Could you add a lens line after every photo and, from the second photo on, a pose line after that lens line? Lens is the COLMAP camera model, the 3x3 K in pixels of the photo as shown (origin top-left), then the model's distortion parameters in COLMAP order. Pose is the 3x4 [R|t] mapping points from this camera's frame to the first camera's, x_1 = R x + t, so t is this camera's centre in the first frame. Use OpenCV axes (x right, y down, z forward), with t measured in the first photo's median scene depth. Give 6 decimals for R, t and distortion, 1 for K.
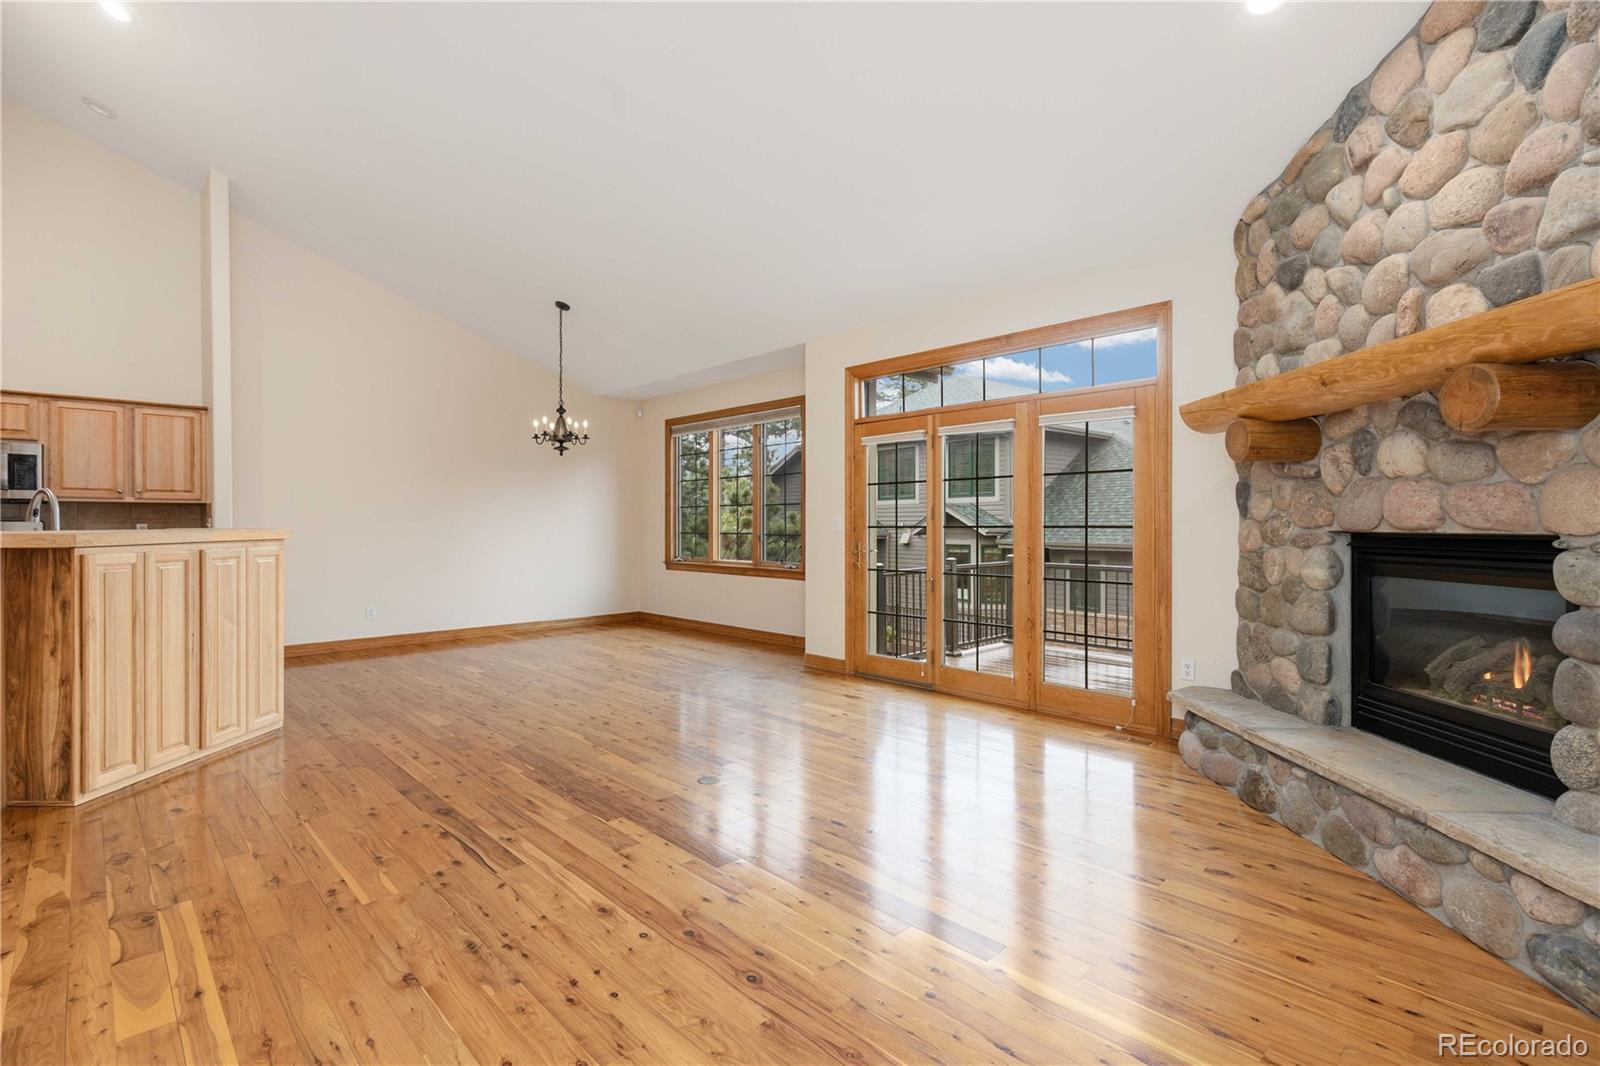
lens RADIAL K [[733.2, 0, 789.3], [0, 733.2, 525.7], [0, 0, 1]] dist [0.010493, -0.000881]
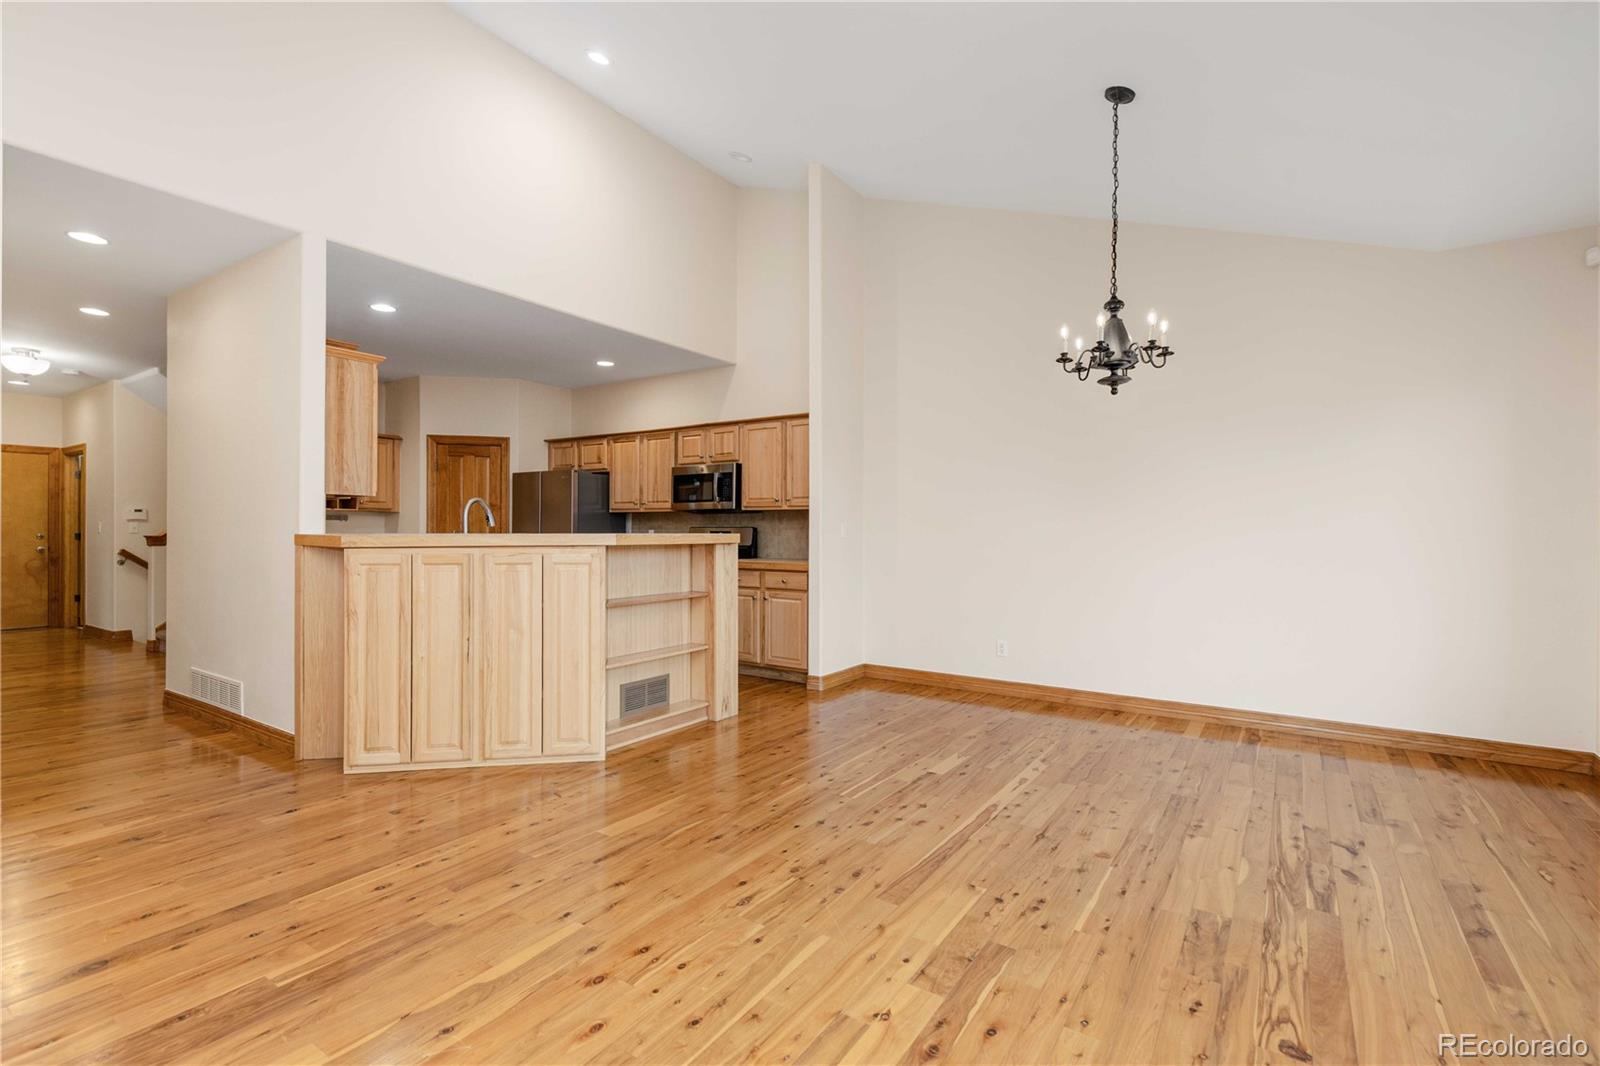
lens RADIAL K [[734.4, 0, 793.3], [0, 734.4, 531.9], [0, 0, 1]] dist [0.004544, -0.000560]
pose [[0.209526, 0.002037, -0.977801, 0.260046], [-0.007306, 0.999973, 0.000518, 0.000231], [0.977776, 0.007035, 0.209535, 1.299739]]
